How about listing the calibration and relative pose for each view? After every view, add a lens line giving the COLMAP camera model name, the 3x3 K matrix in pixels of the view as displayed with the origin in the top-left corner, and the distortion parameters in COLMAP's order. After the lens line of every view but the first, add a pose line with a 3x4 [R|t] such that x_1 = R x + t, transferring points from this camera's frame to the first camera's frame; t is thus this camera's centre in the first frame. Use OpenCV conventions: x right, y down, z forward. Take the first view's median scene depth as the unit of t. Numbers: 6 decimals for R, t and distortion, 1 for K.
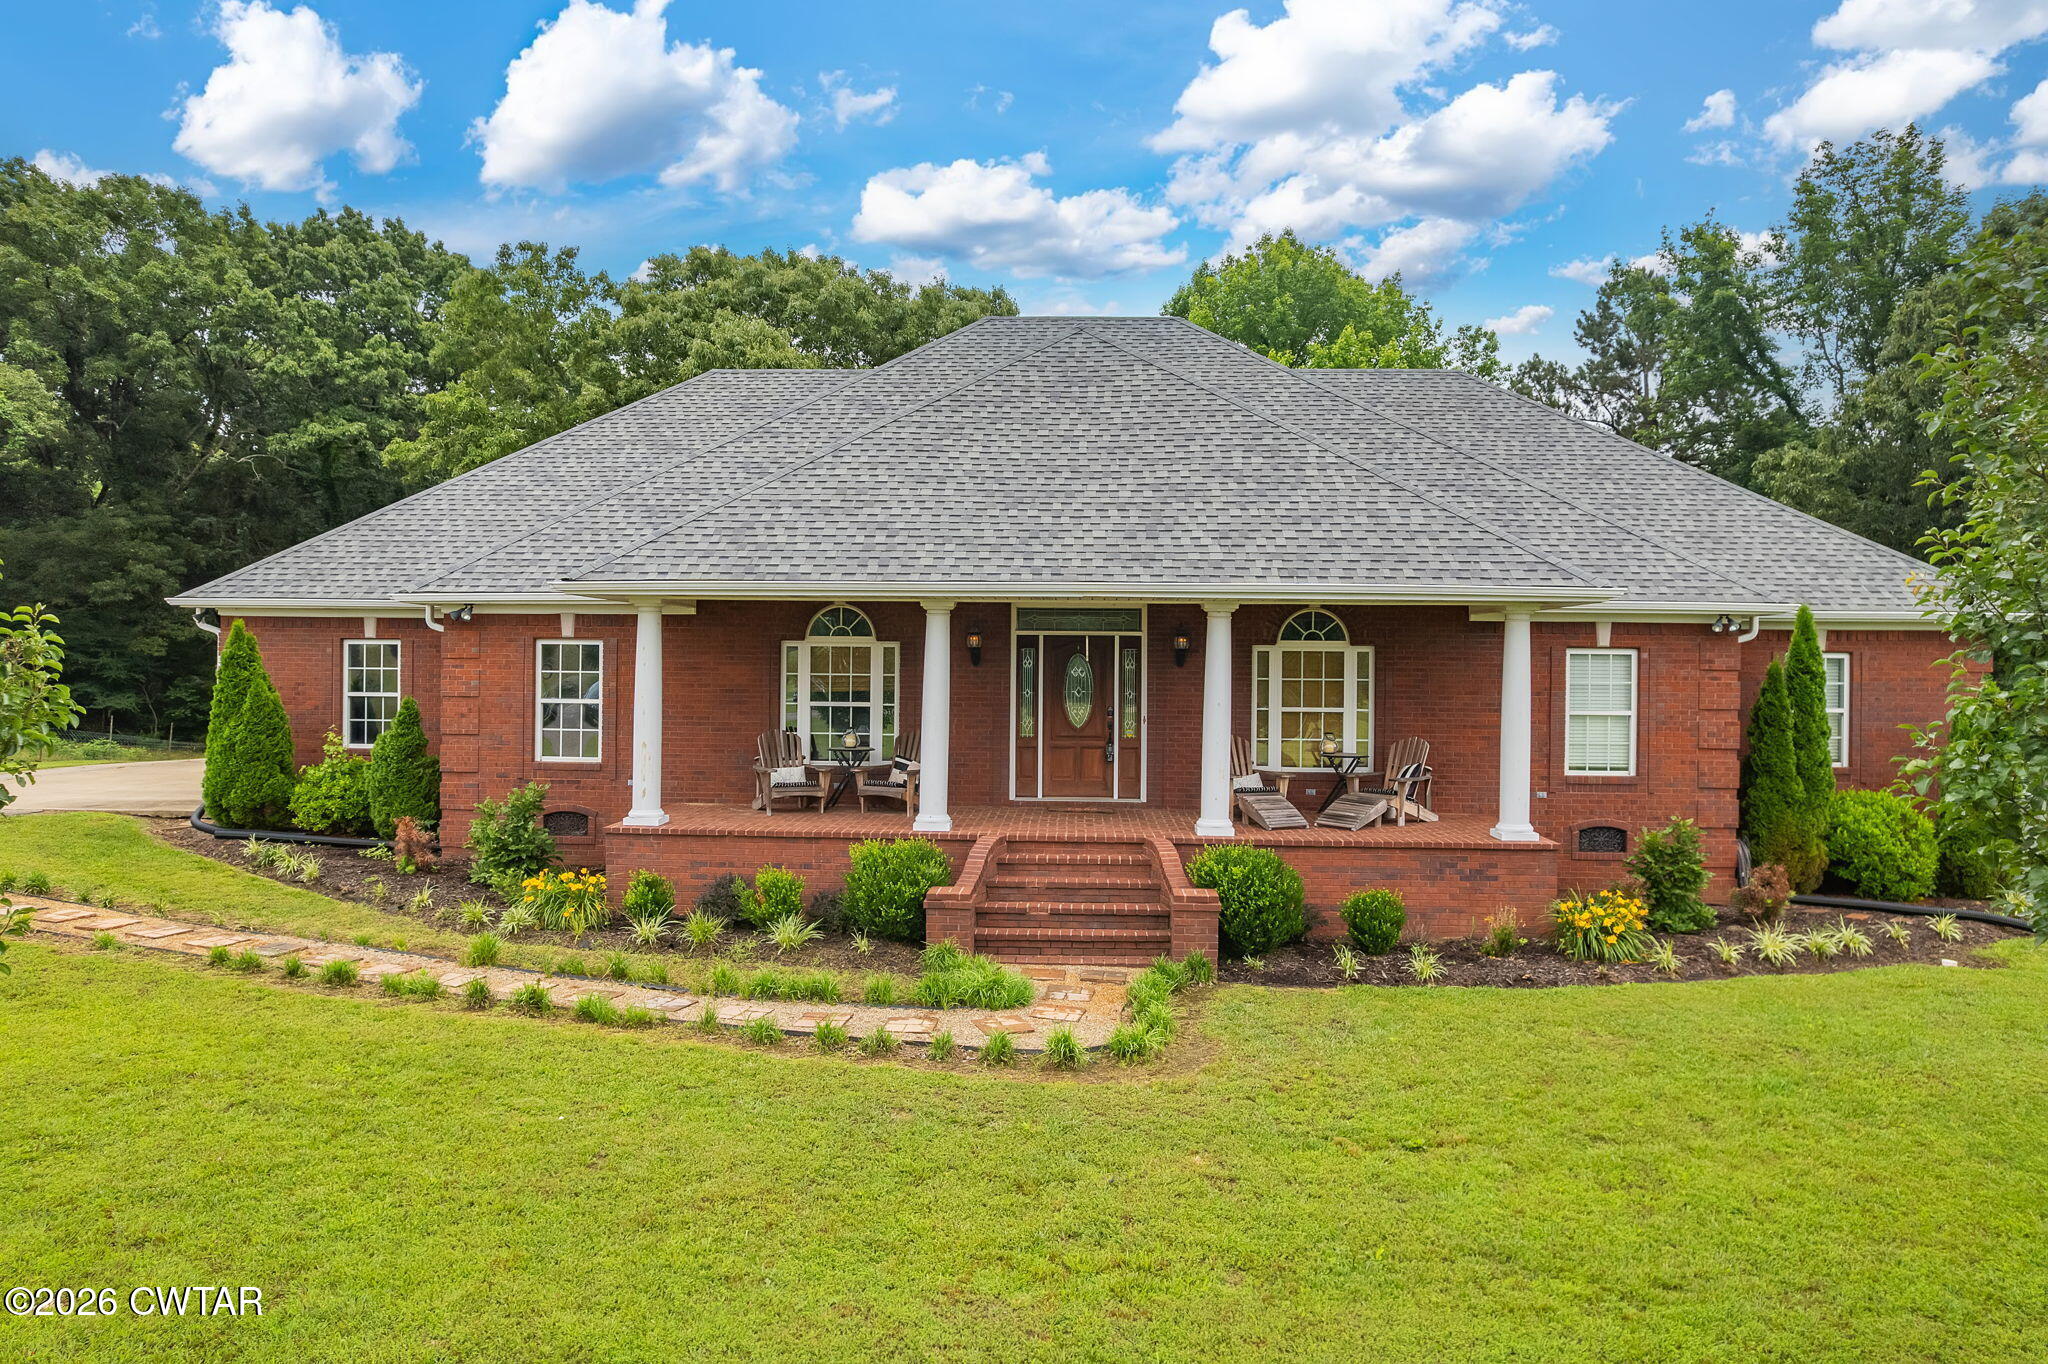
lens RADIAL K [[1316.8, 0, 1018.0], [0, 1316.8, 667.4], [0, 0, 1]] dist [-0.073055, 0.064379]
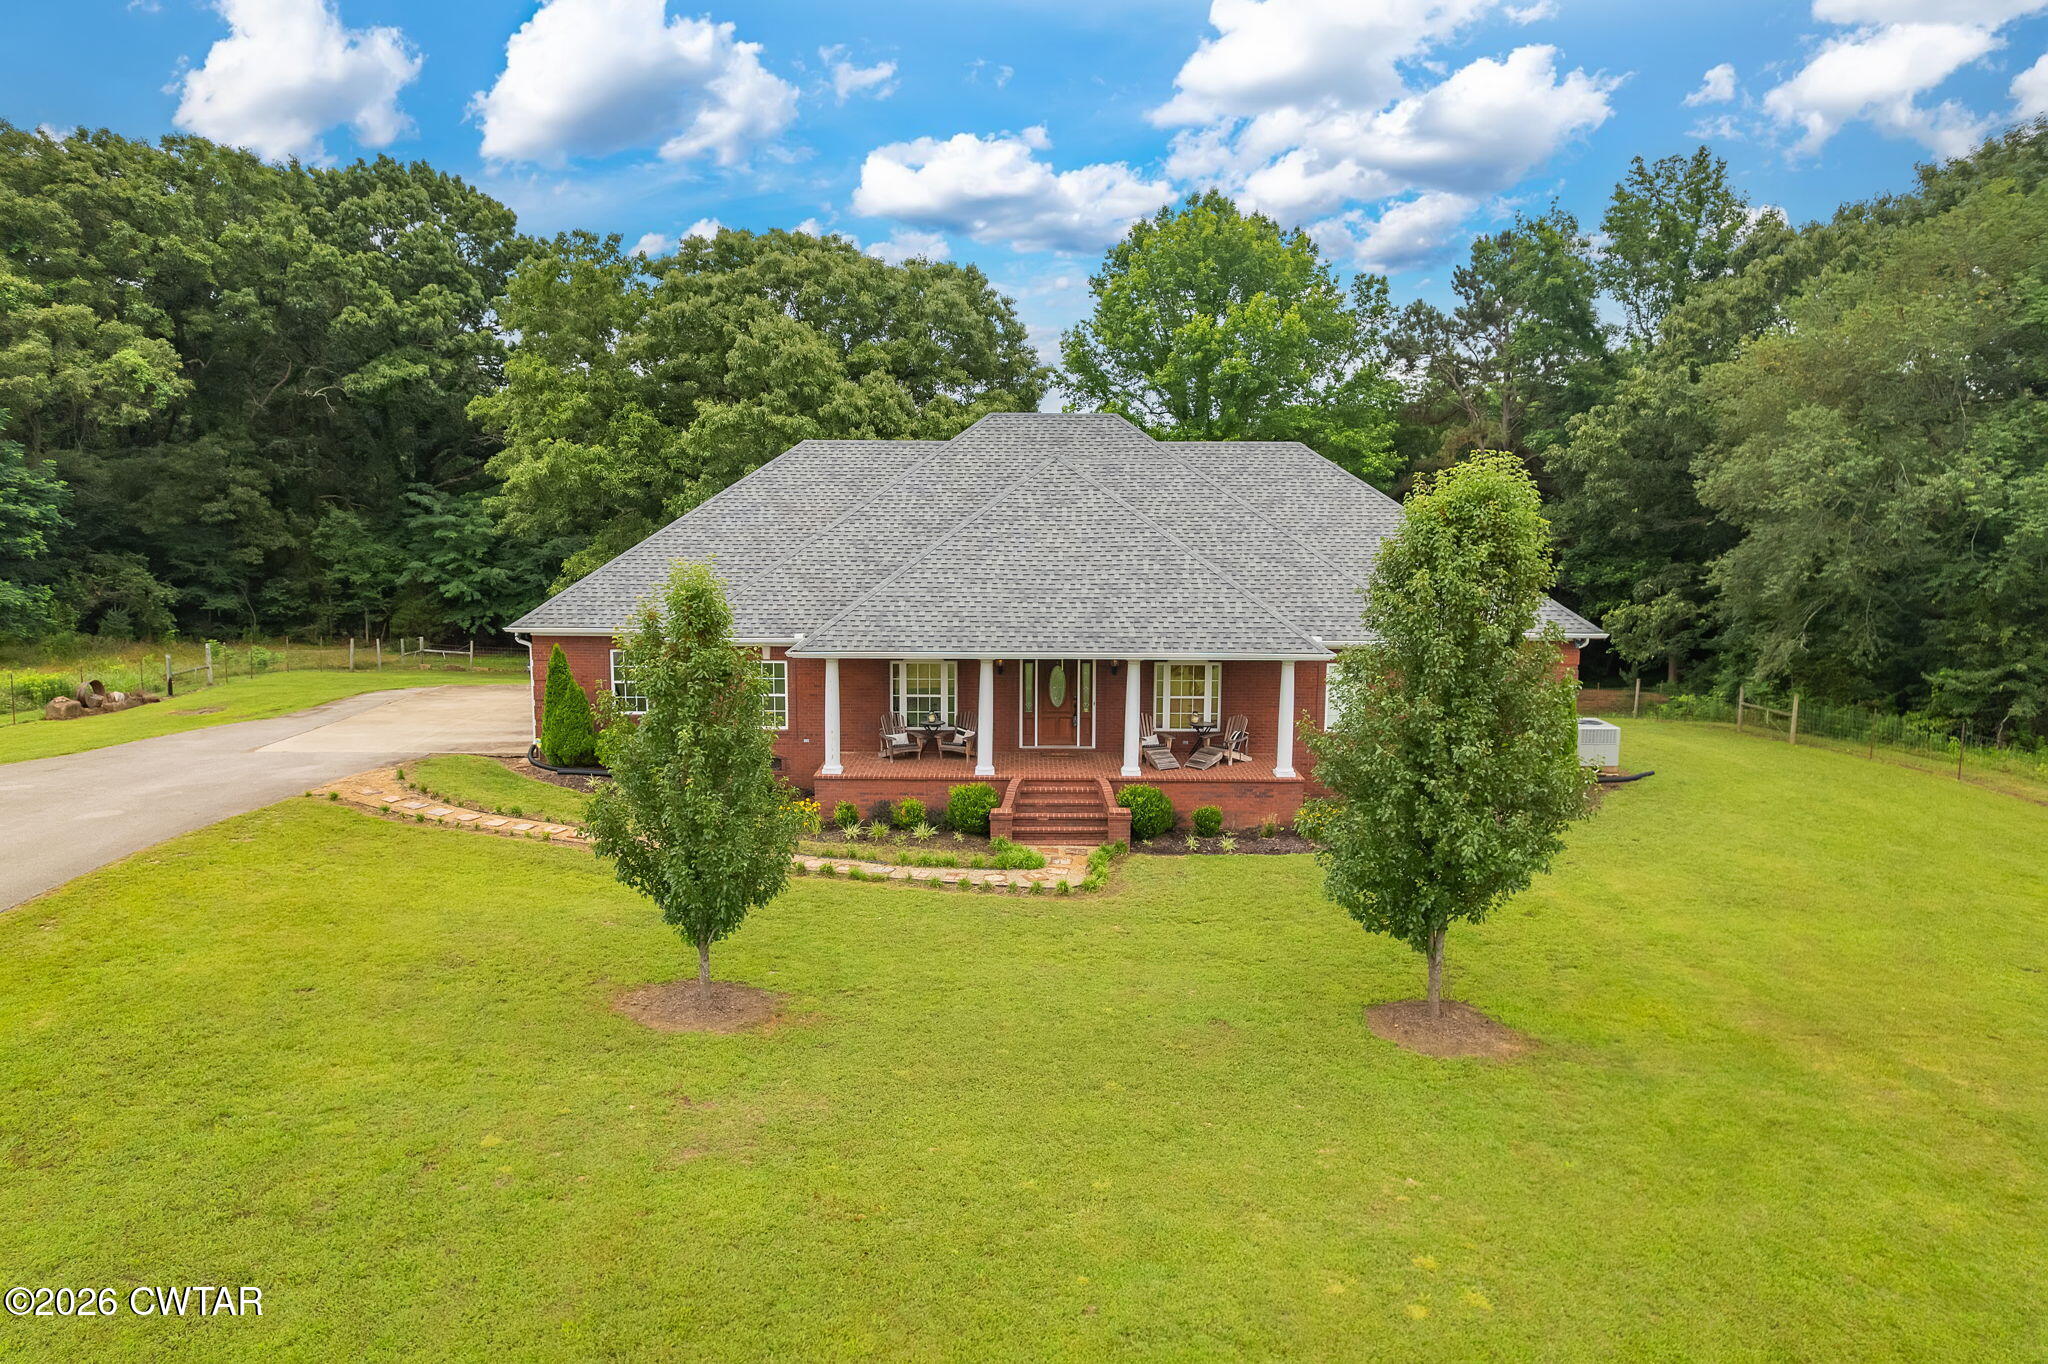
lens RADIAL K [[1316.8, 0, 1018.0], [0, 1316.8, 667.4], [0, 0, 1]] dist [-0.073055, 0.064379]
pose [[0.999033, -0.011338, 0.042471, -0.087783], [0.005590, 0.991090, 0.133080, -0.259742], [-0.043602, -0.132714, 0.990195, -0.805334]]
